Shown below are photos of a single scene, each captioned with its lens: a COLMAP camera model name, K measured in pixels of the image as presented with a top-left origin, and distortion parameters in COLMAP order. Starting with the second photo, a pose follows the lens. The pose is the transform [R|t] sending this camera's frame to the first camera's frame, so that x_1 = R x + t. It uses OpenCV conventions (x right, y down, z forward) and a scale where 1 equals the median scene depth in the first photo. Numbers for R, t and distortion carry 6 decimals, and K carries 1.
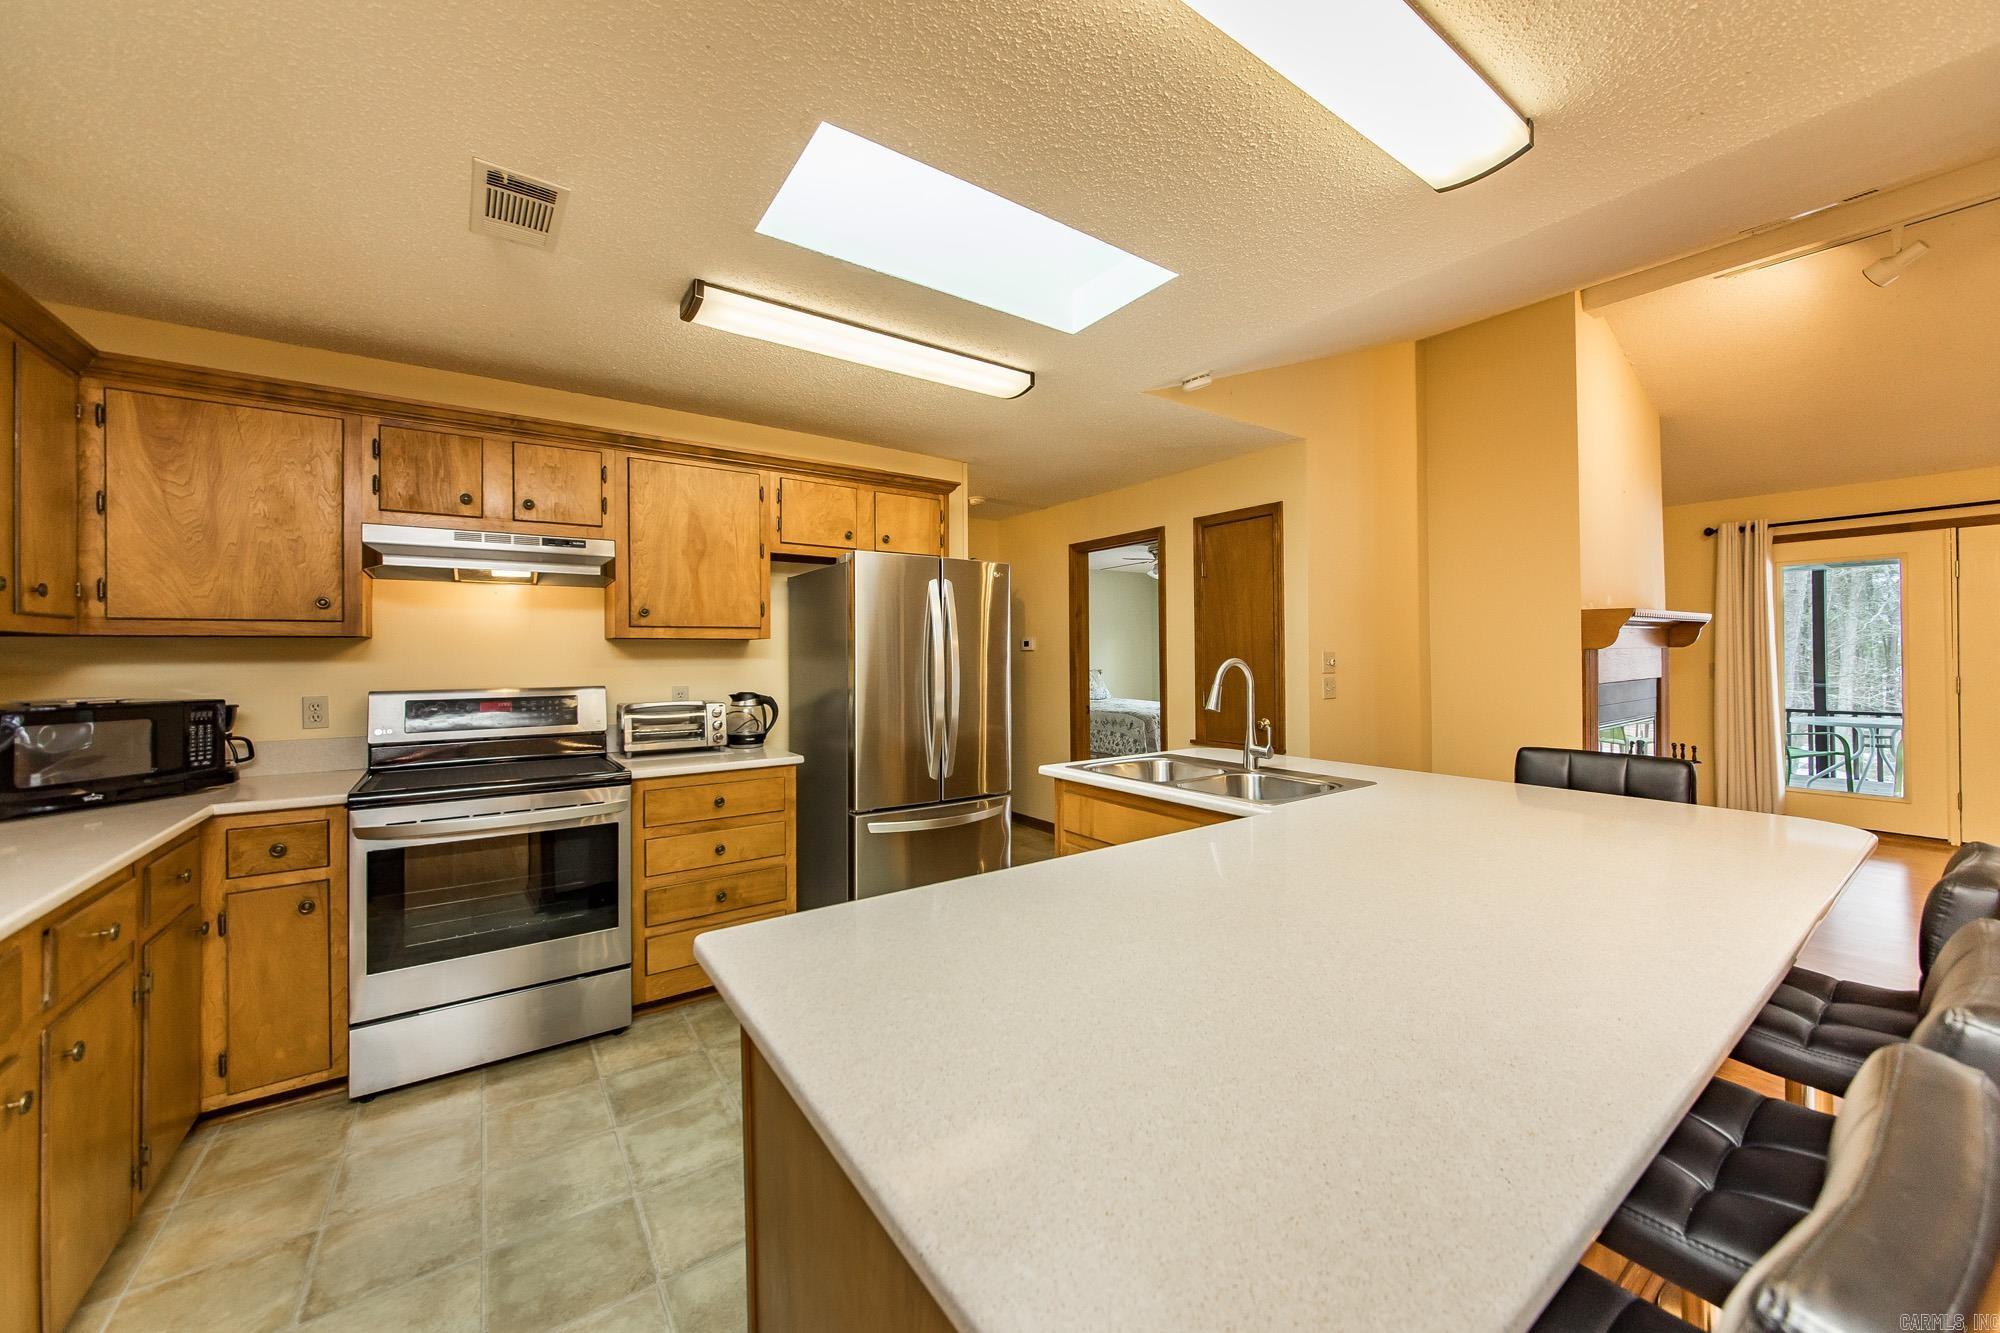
lens RADIAL K [[734.1, 0, 999.7], [0, 734.1, 653.3], [0, 0, 1]] dist [-0.002329, -0.000280]
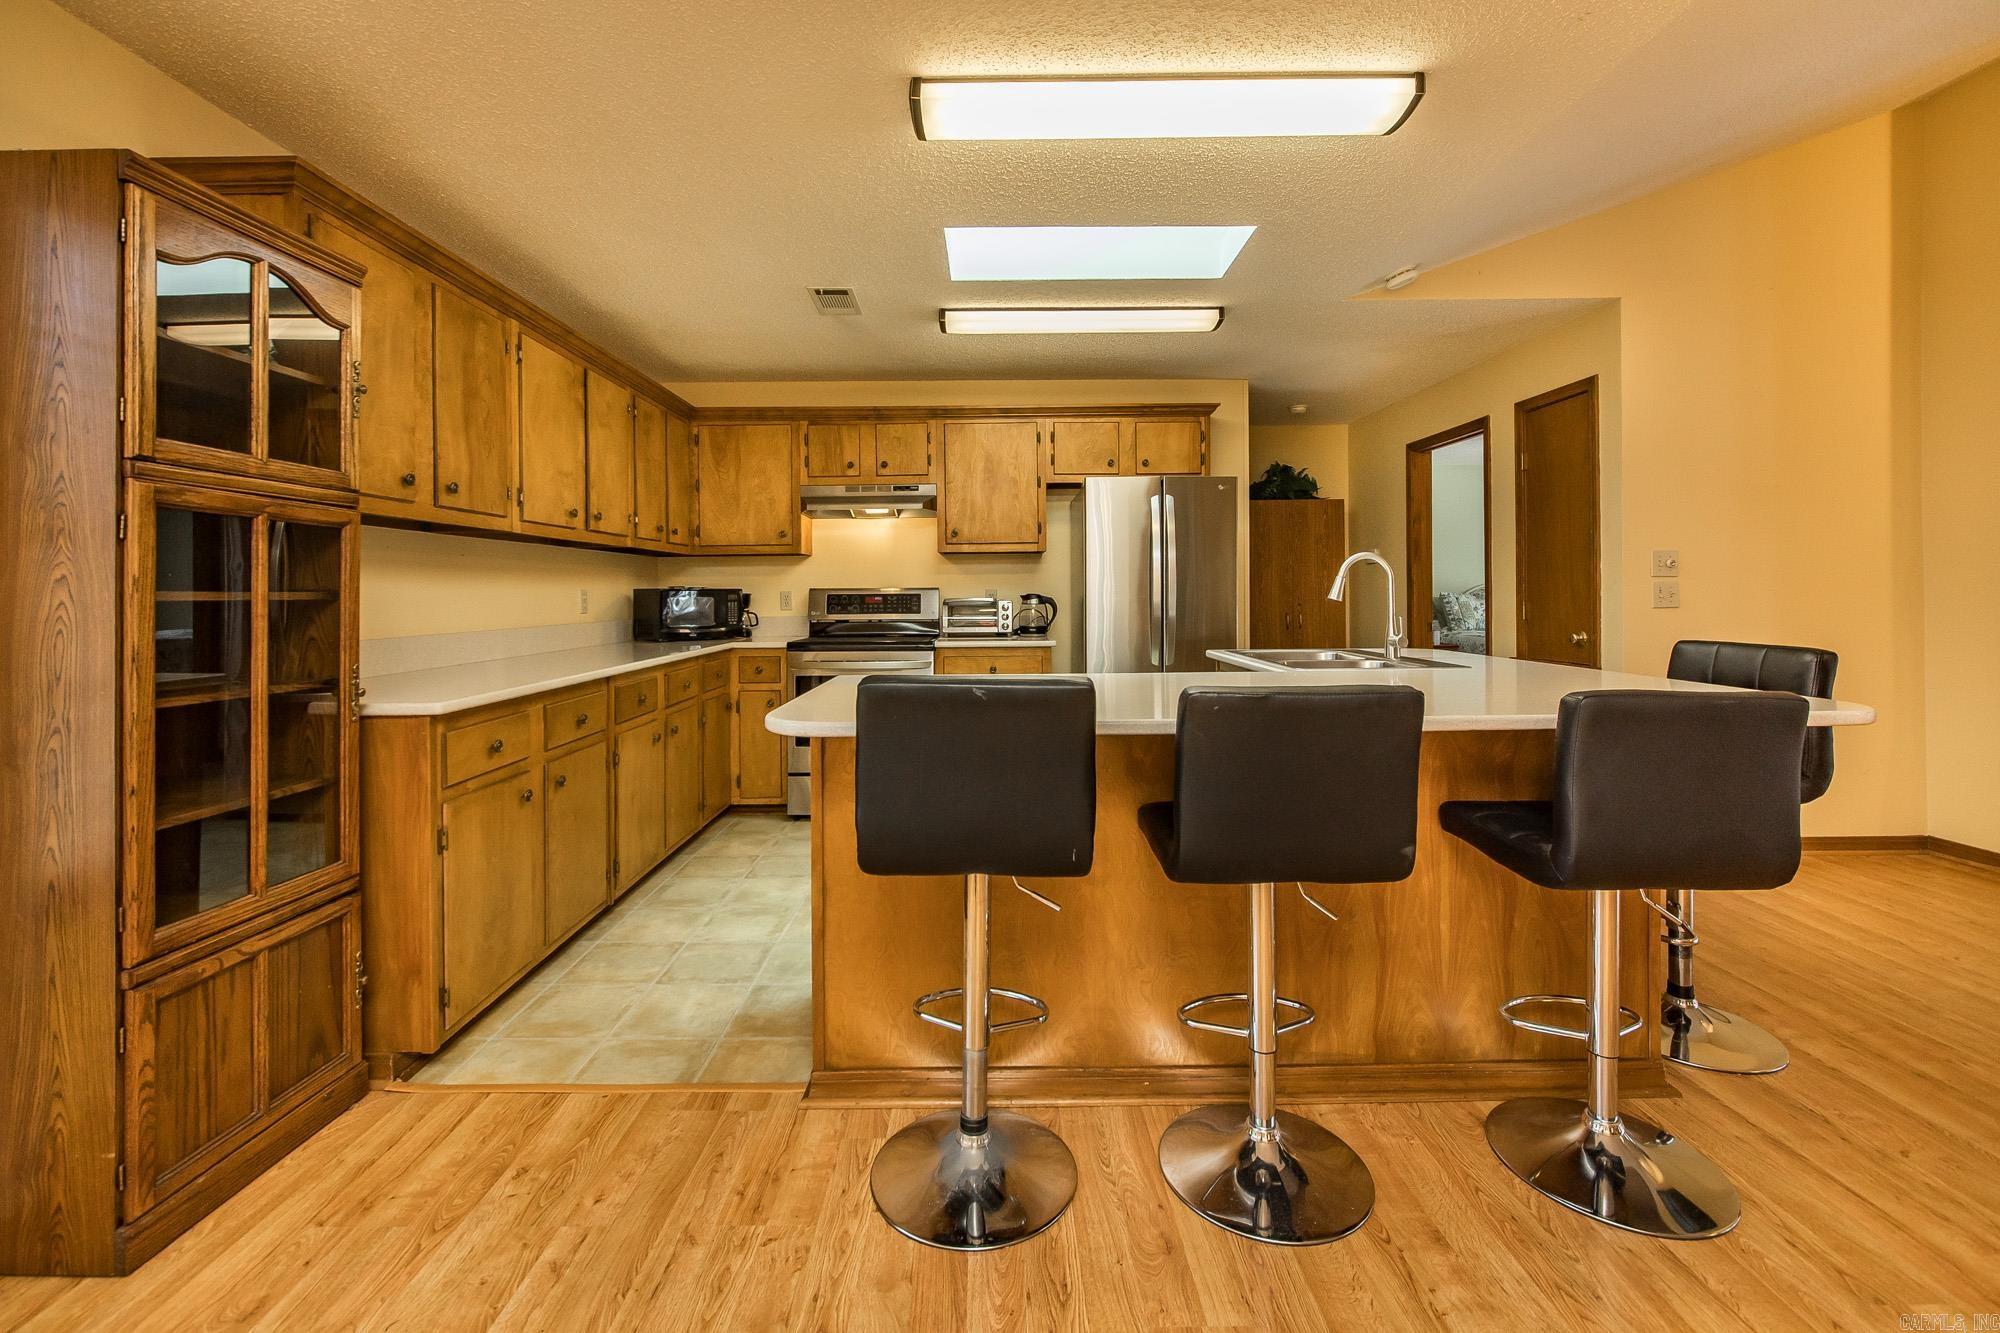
lens RADIAL K [[831.6, 0, 998.4], [0, 831.6, 598.9], [0, 0, 1]] dist [-0.003242, -0.000686]
pose [[0.820859, 0.002795, -0.571124, 0.498998], [0.005982, 0.999891, 0.013491, 0.048700], [0.571099, -0.014490, 0.820753, -0.258091]]
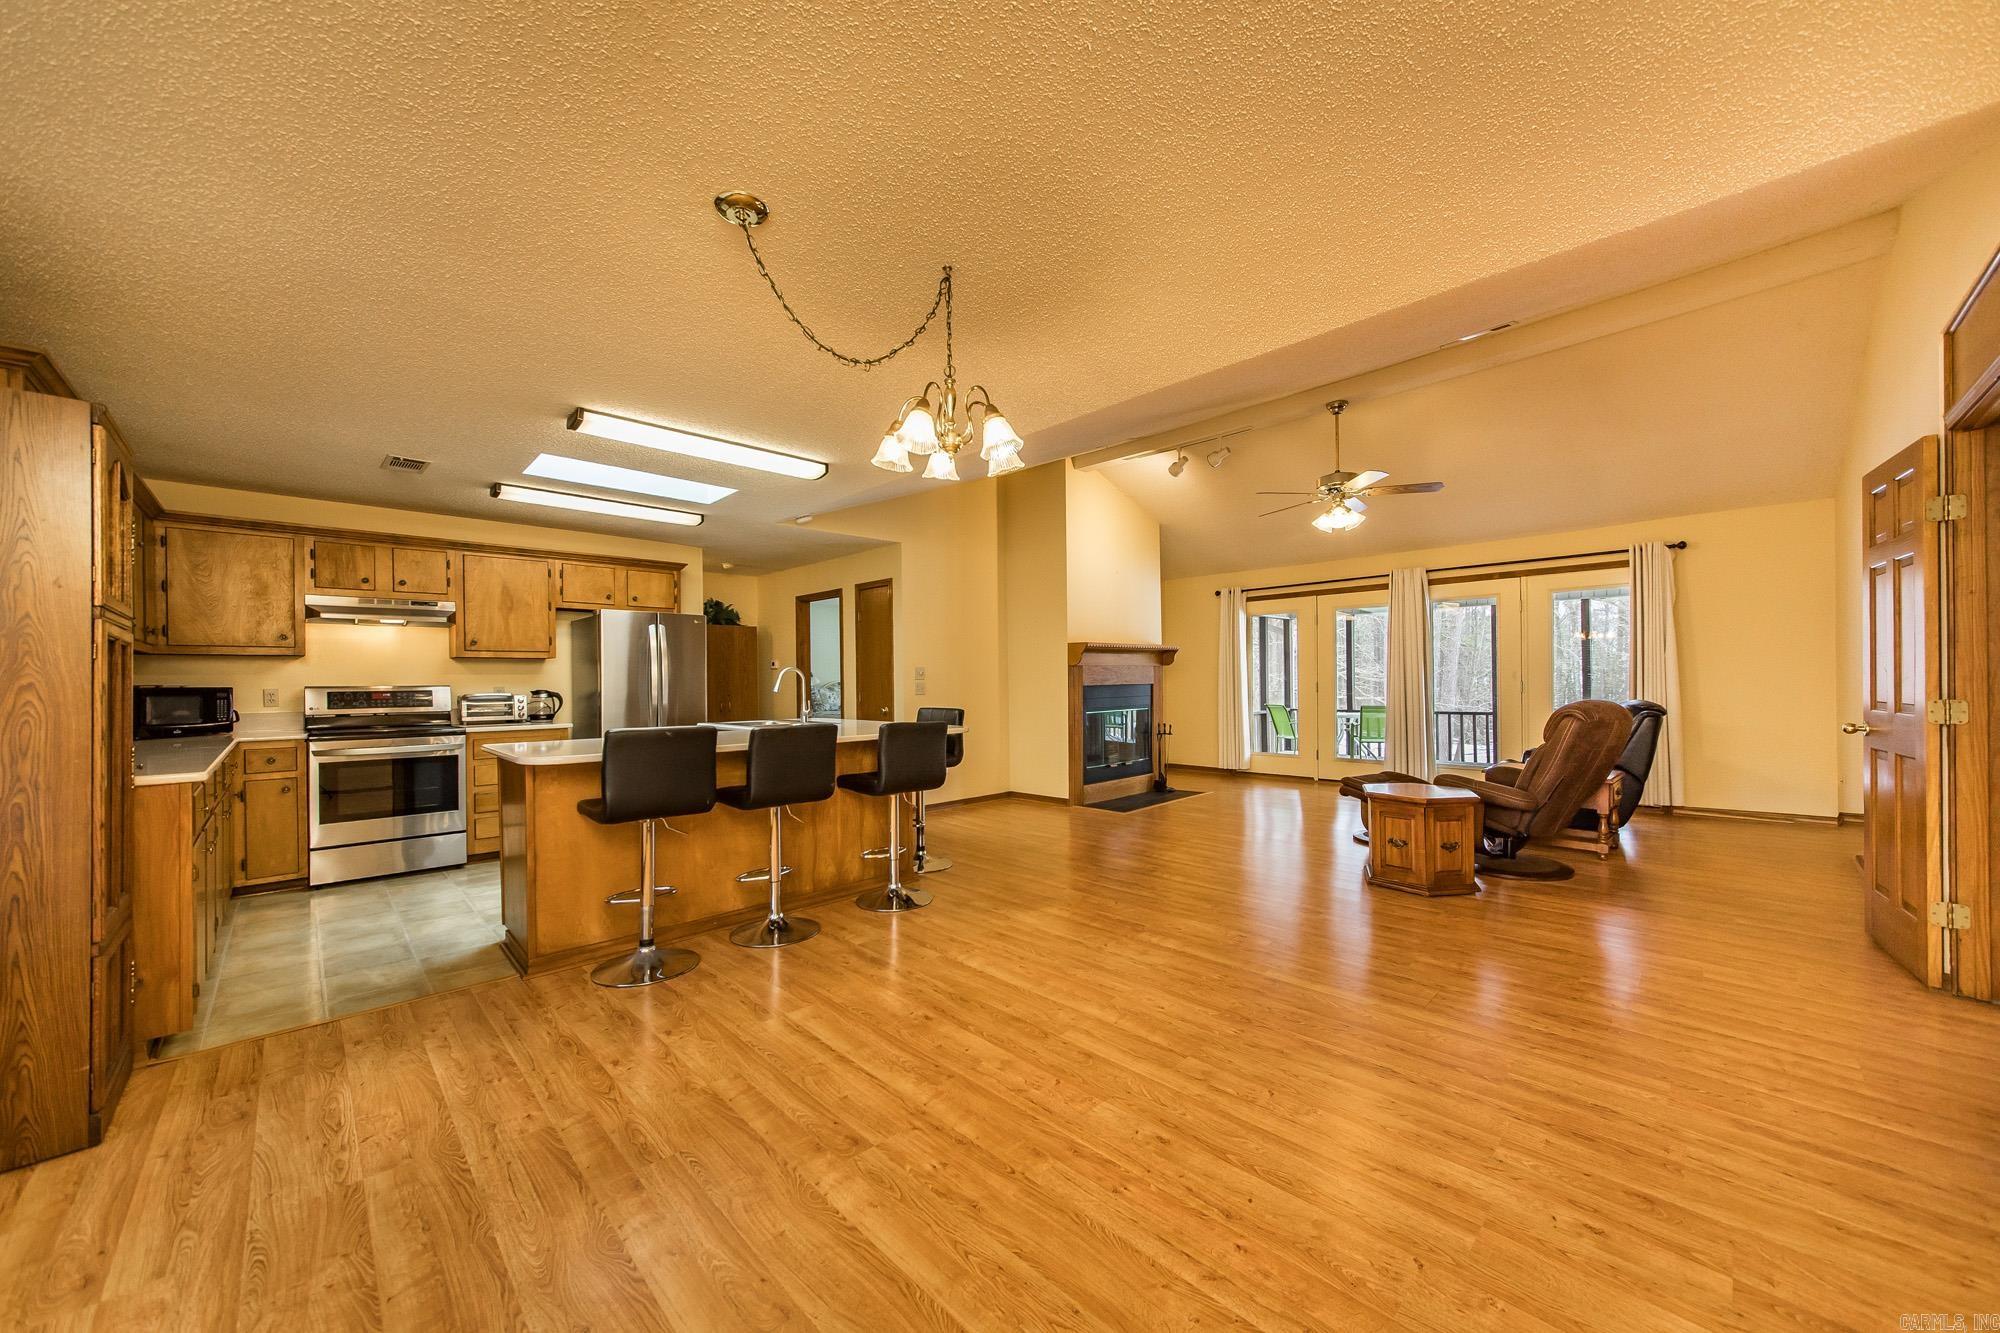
lens RADIAL K [[722.1, 0, 995.8], [0, 722.1, 683.3], [0, 0, 1]] dist [-0.002019, -0.000145]
pose [[0.987631, -0.004167, 0.156740, 0.492705], [0.003302, 0.999978, 0.005776, 0.037227], [-0.156761, -0.005187, 0.987623, -0.928766]]
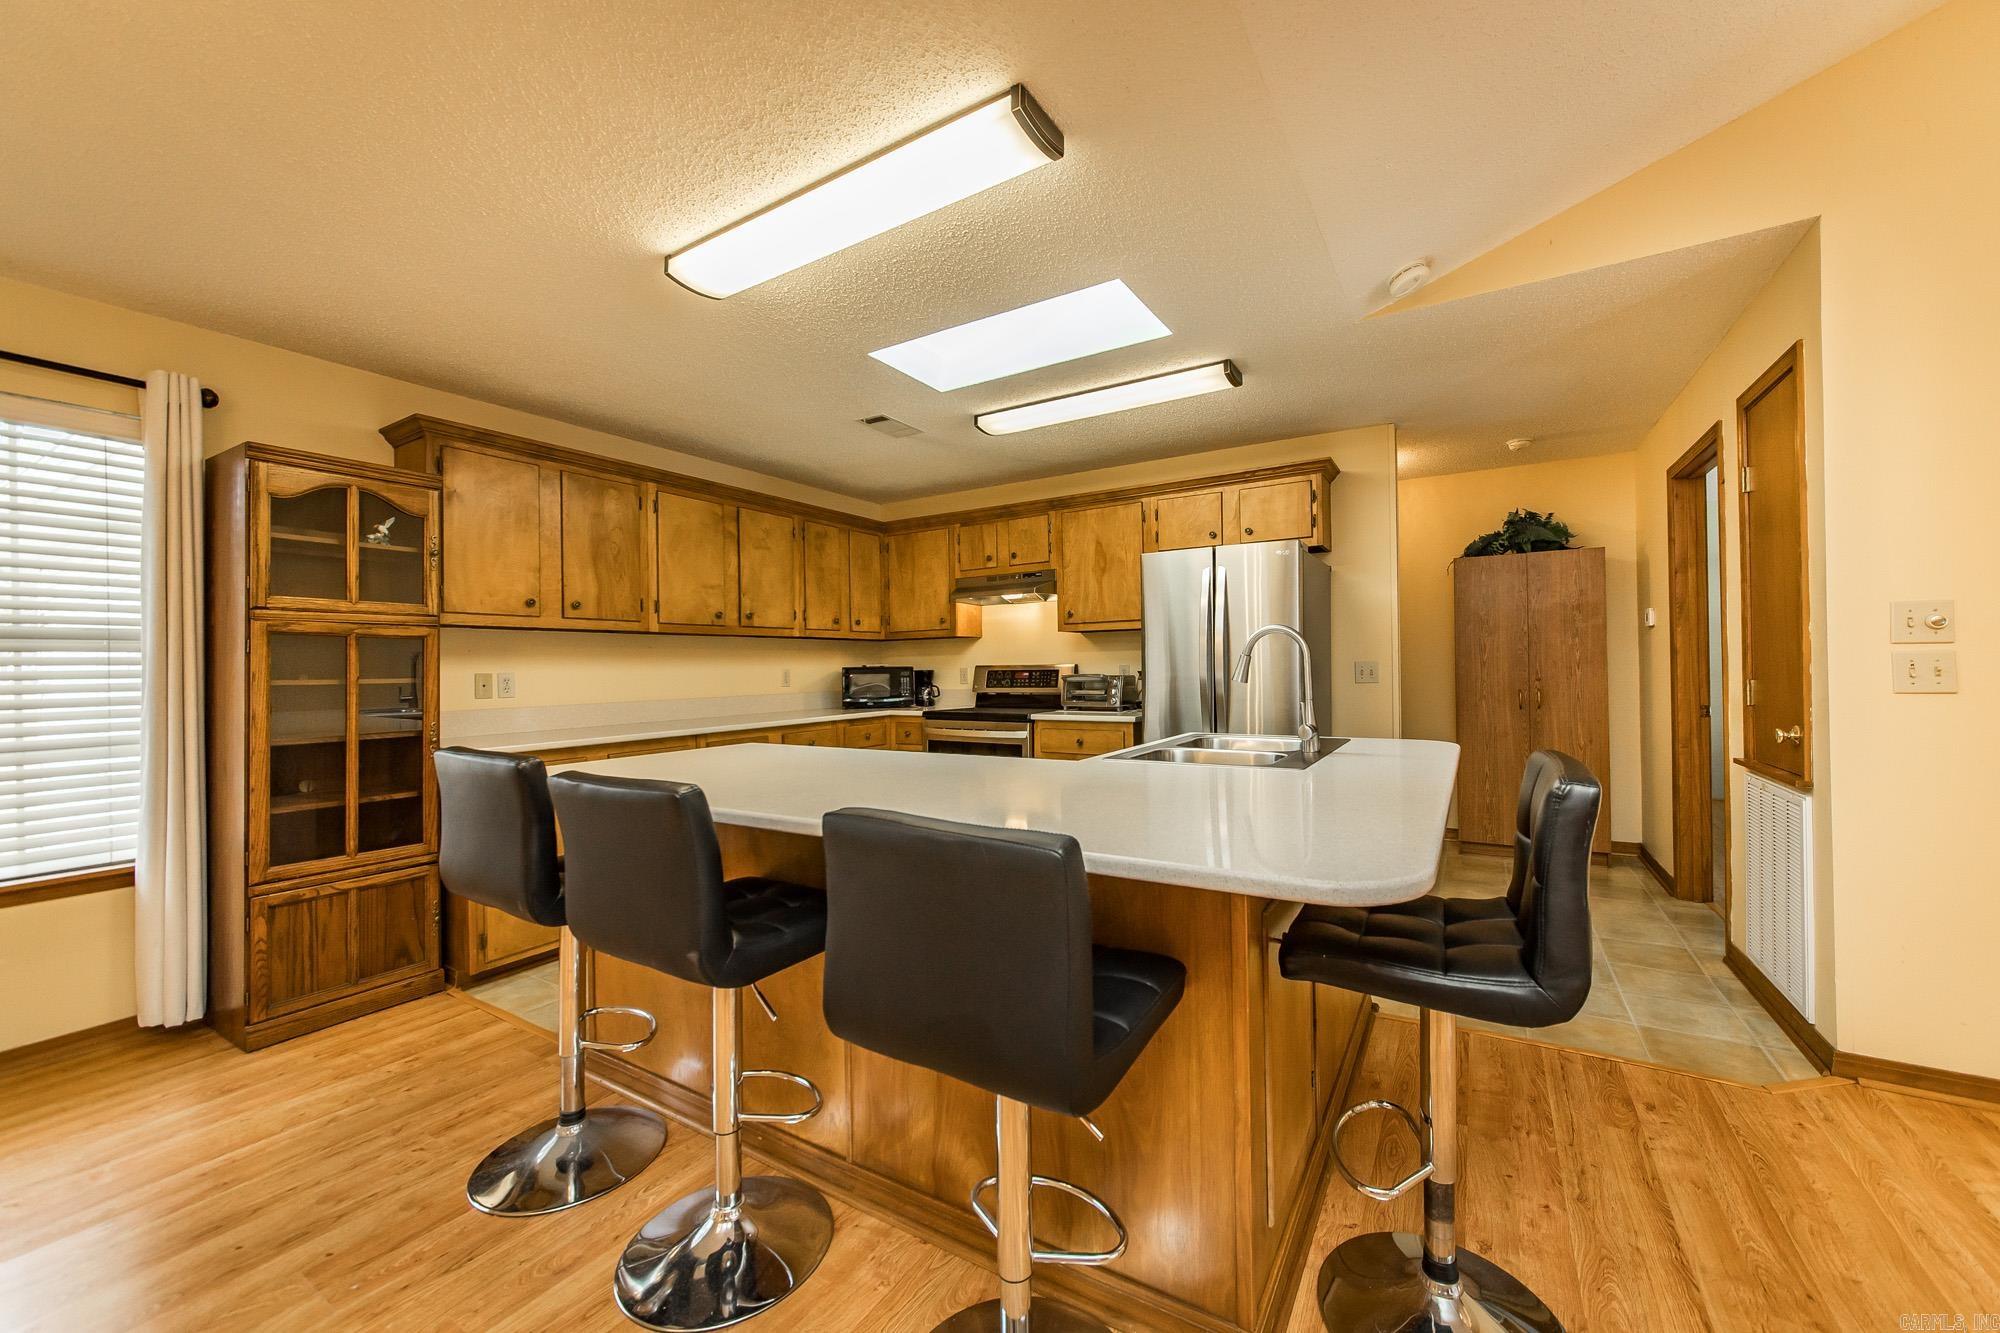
lens RADIAL K [[747.5, 0, 1031.3], [0, 747.5, 666.1], [0, 0, 1]] dist [-0.001112, 0.000076]
pose [[0.410688, -0.001297, -0.911775, 0.897050], [0.016256, 0.999850, 0.005900, 0.040925], [0.911631, -0.017245, 0.410648, 0.305032]]
